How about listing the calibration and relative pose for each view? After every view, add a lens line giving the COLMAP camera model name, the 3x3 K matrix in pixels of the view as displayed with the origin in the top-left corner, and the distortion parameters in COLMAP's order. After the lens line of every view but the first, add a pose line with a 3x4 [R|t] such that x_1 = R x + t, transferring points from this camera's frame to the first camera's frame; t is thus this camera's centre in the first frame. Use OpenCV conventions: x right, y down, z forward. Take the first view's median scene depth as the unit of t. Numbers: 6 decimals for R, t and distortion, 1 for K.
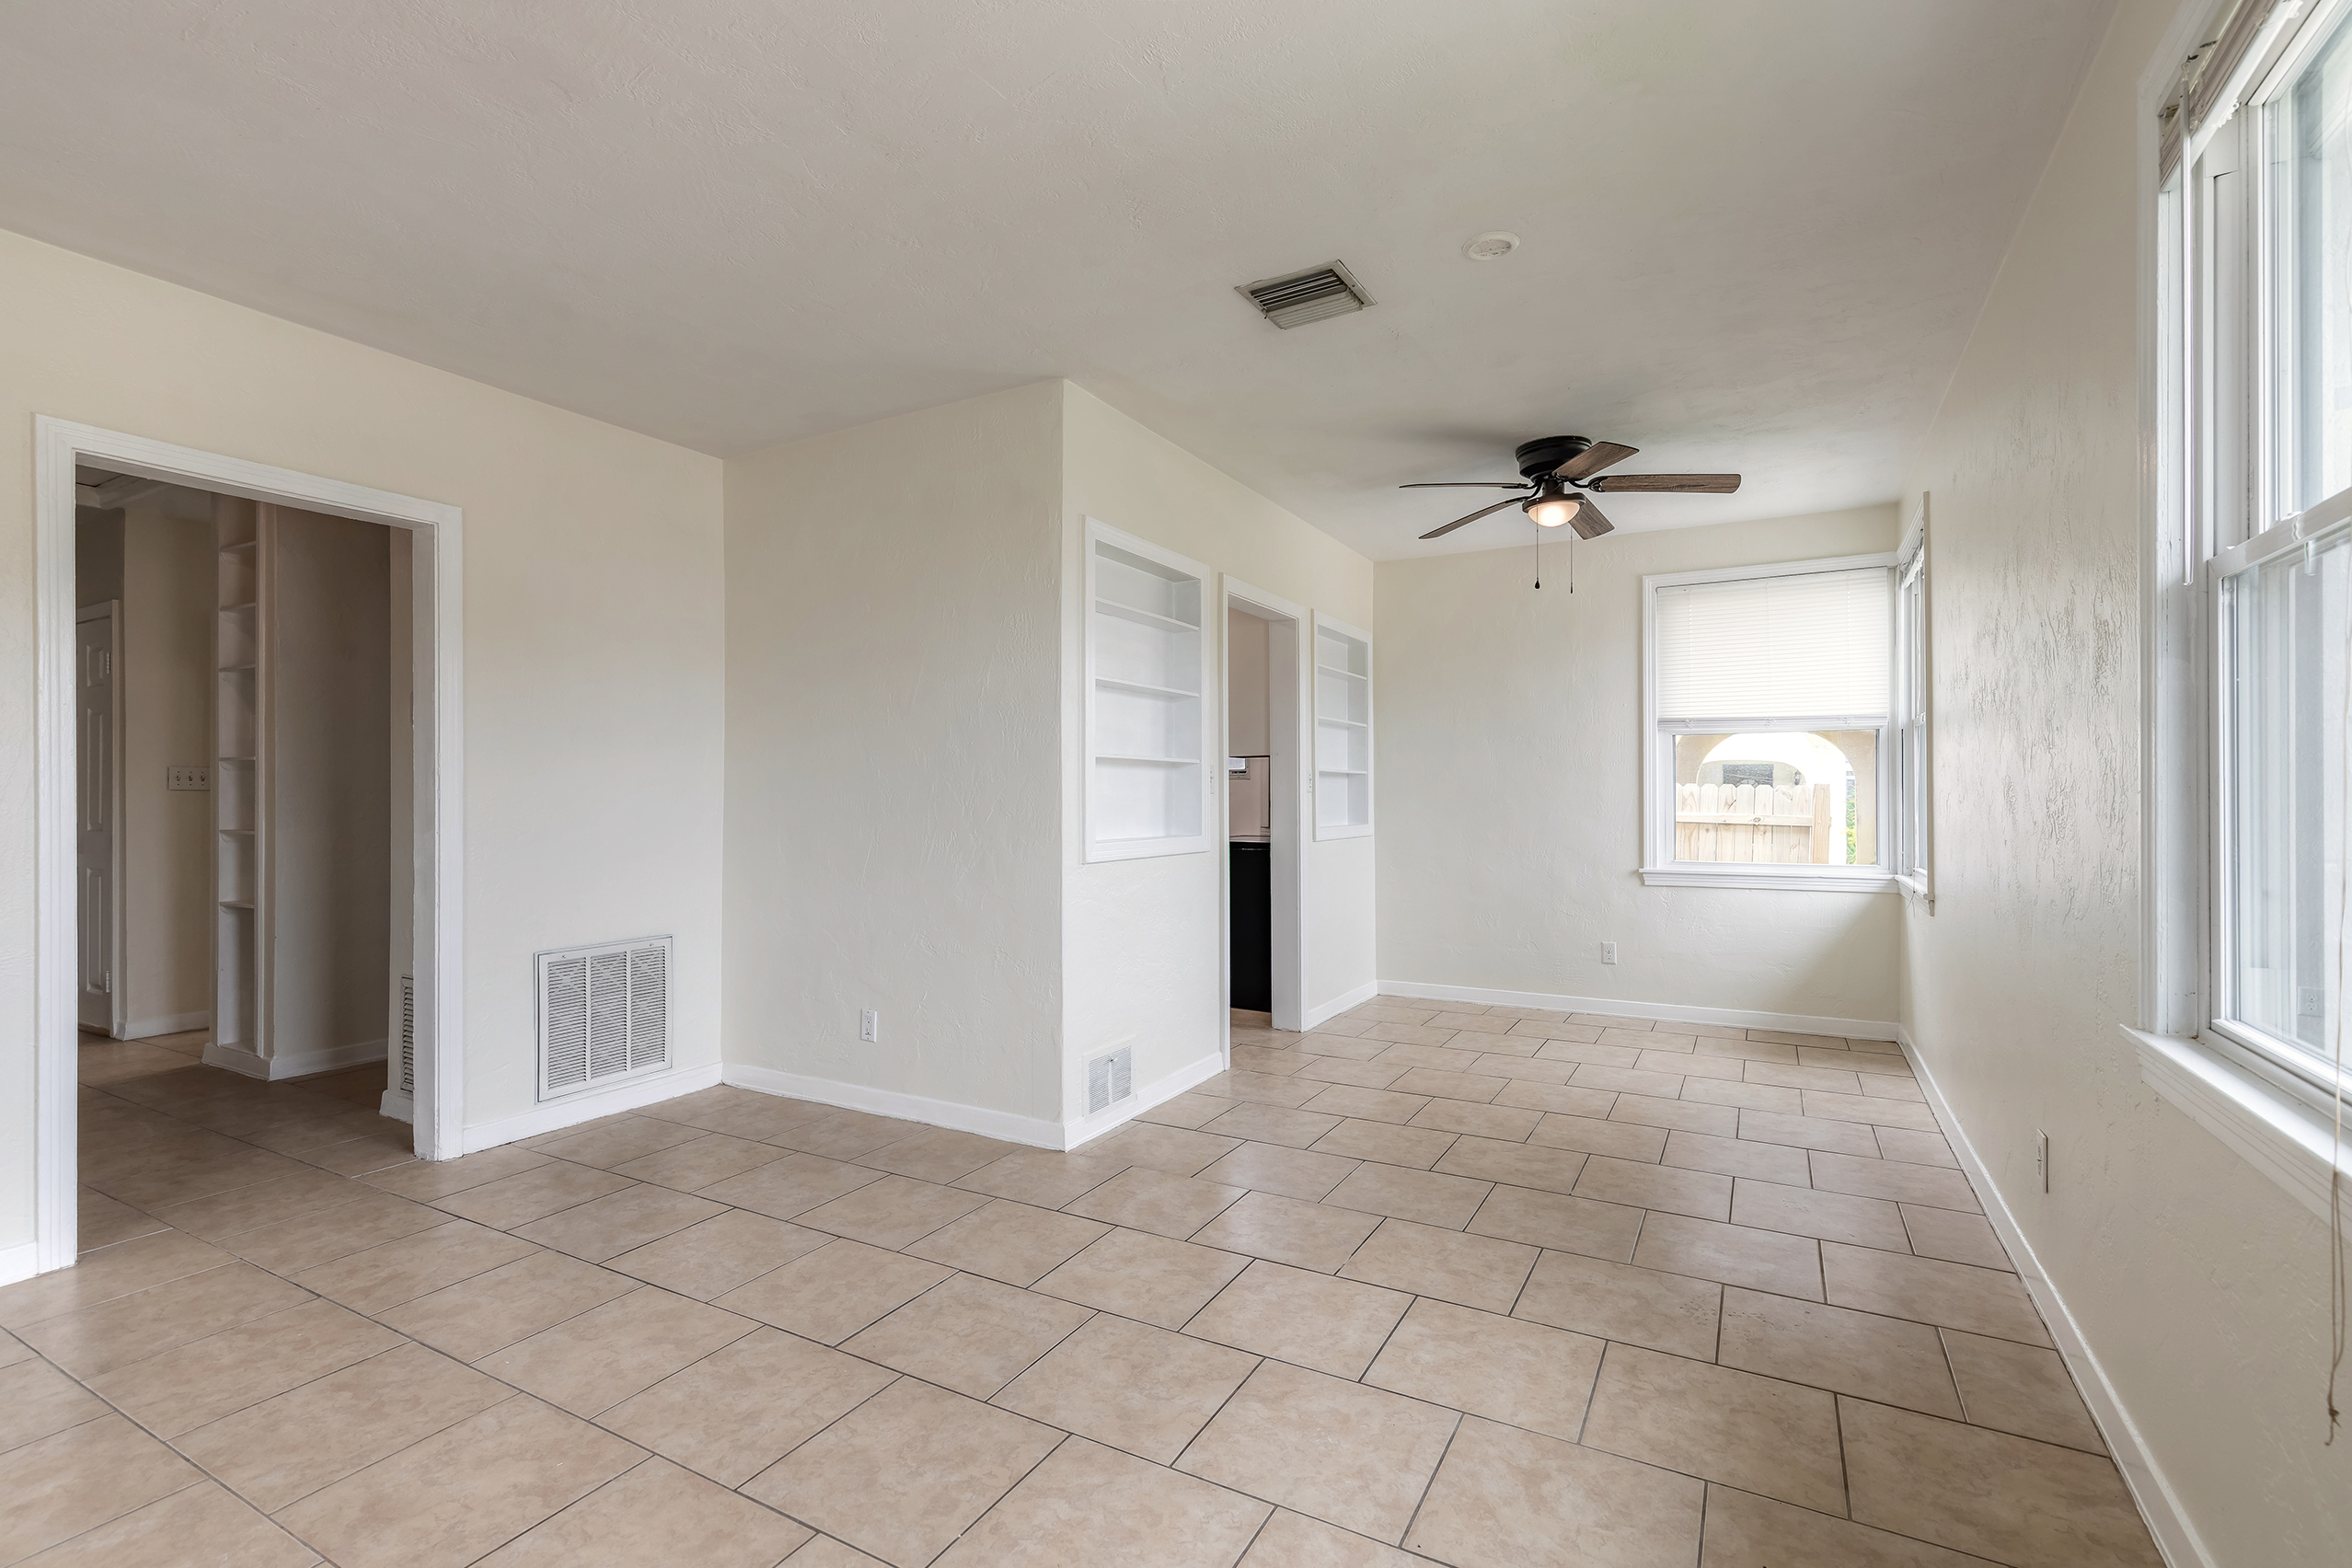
lens RADIAL K [[1060.0, 0, 1165.9], [0, 1060.0, 795.0], [0, 0, 1]] dist [0.008824, -0.001436]
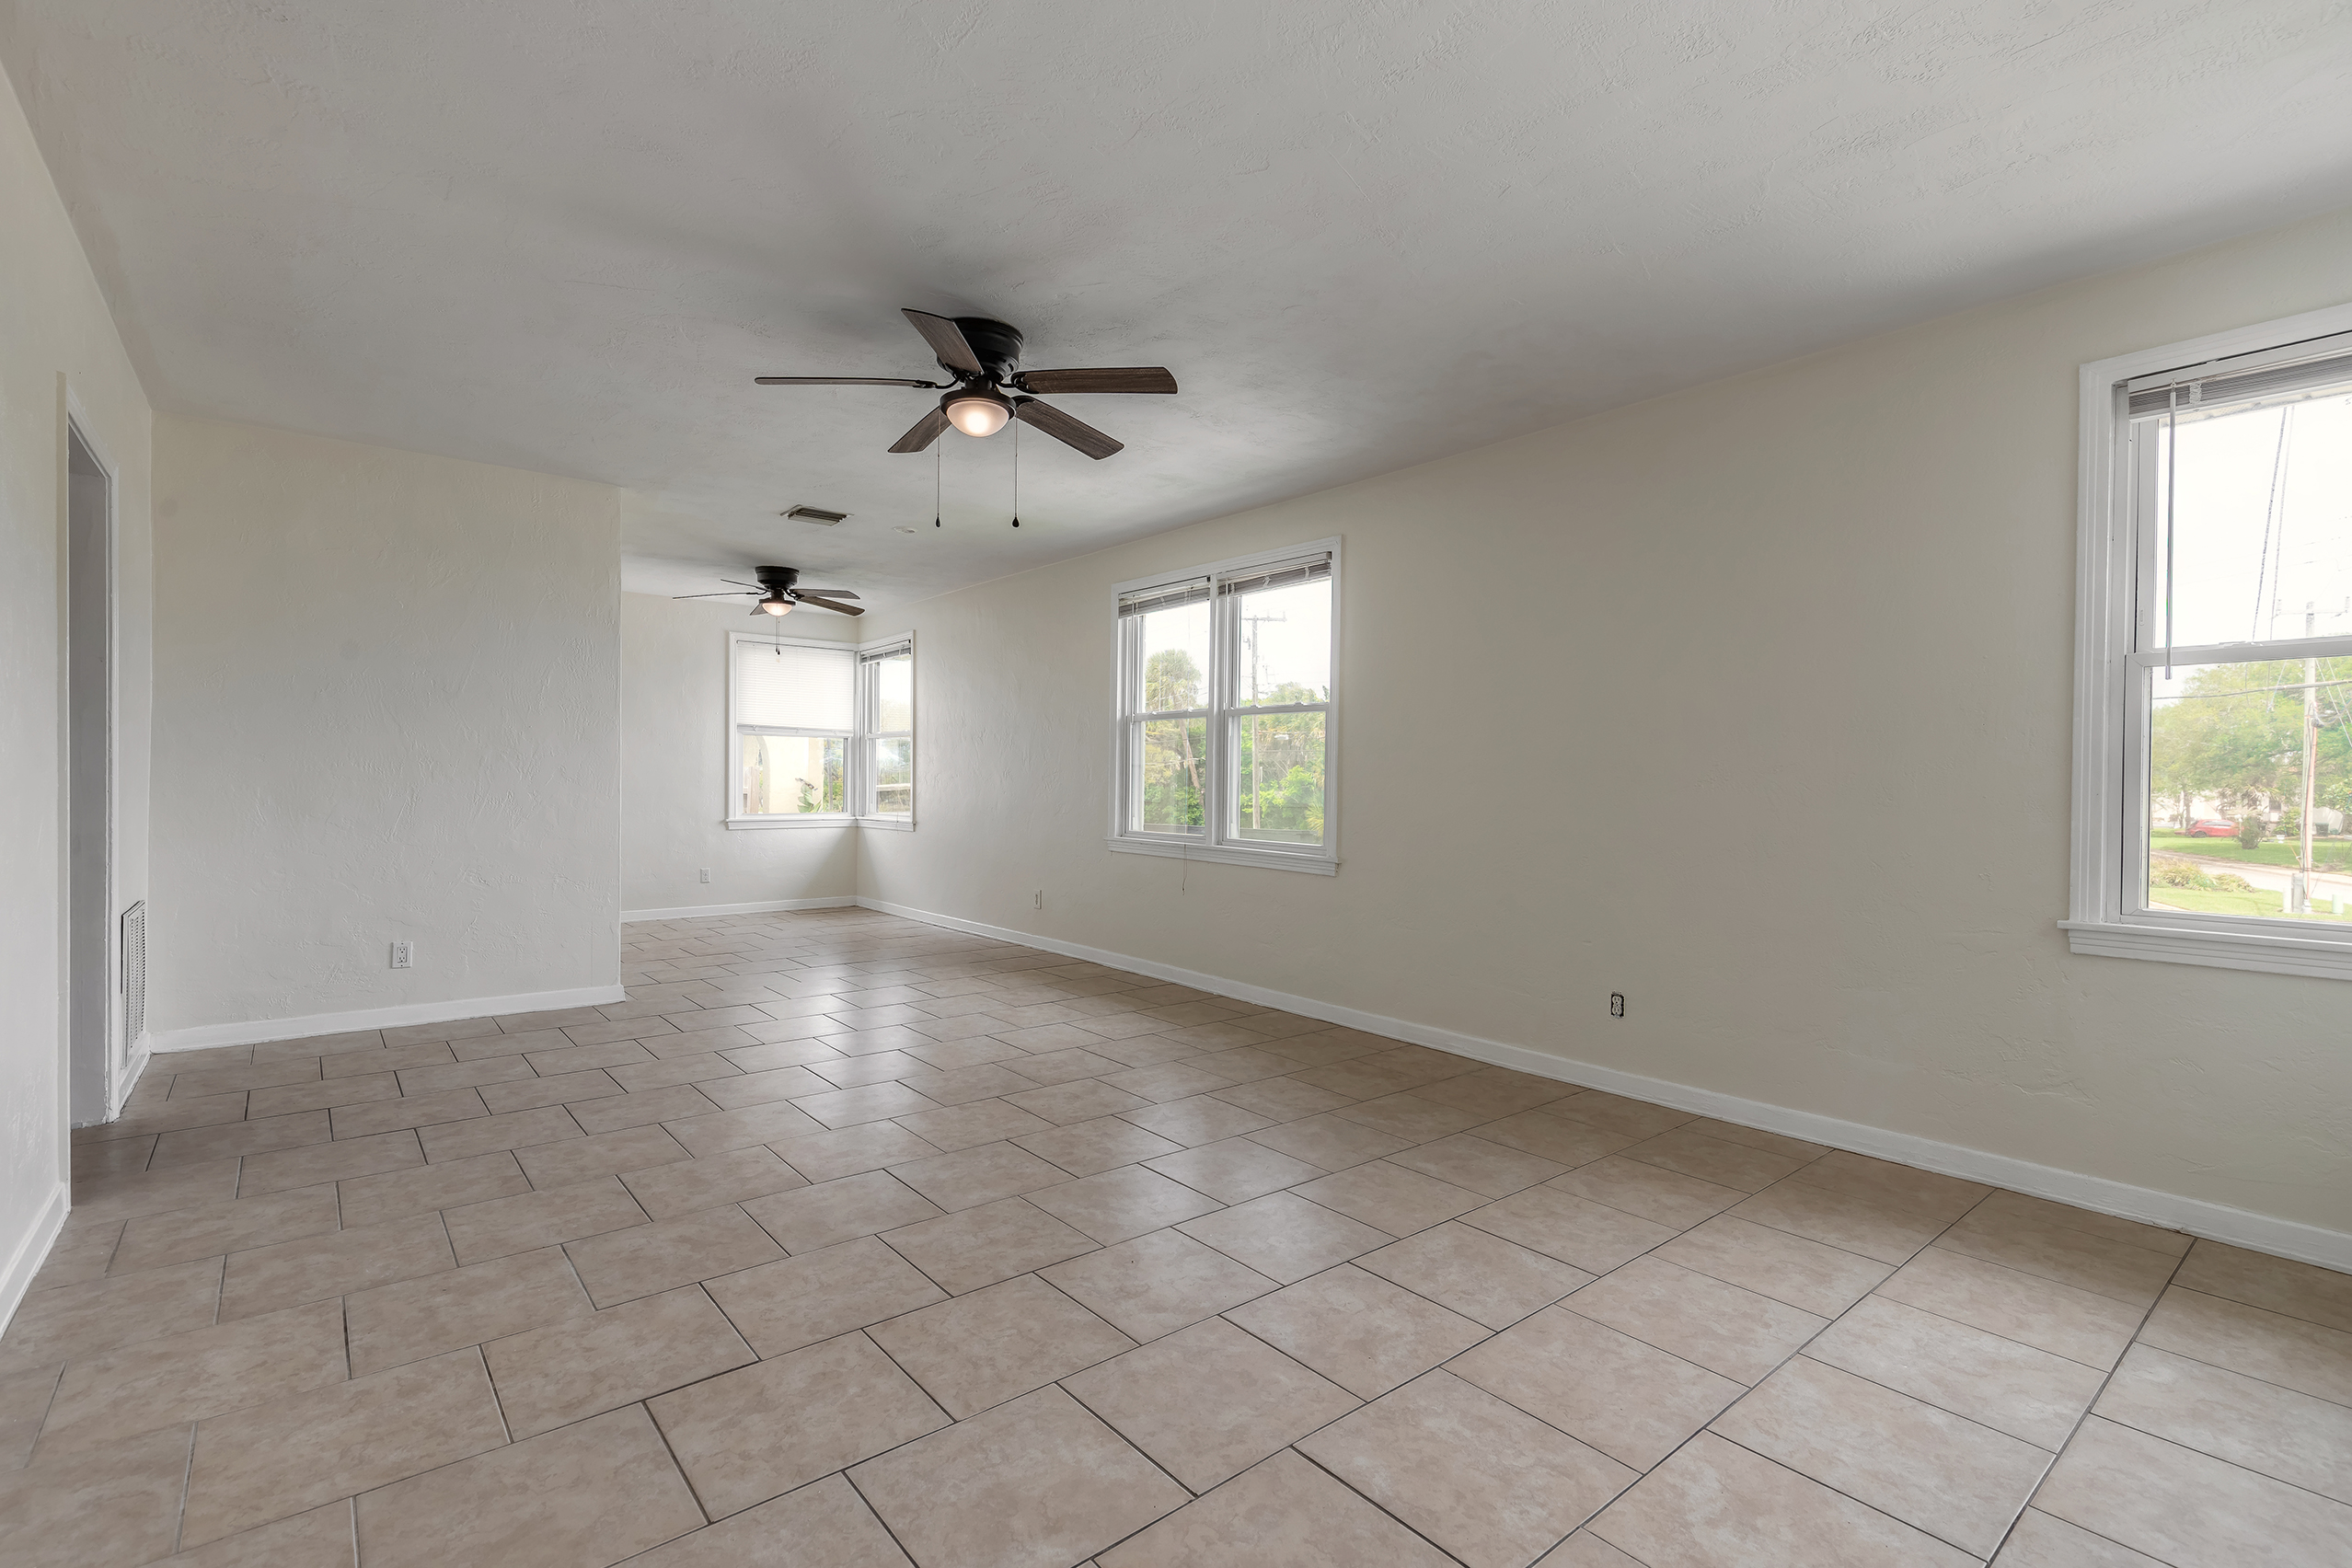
lens RADIAL K [[1060.0, 0, 1172.1], [0, 1060.0, 789.4], [0, 0, 1]] dist [0.008824, -0.001436]
pose [[0.358741, 0.000243, 0.933437, -1.162917], [-0.013107, 0.999903, 0.004777, 0.014610], [-0.933345, -0.013949, 0.358709, -0.256053]]
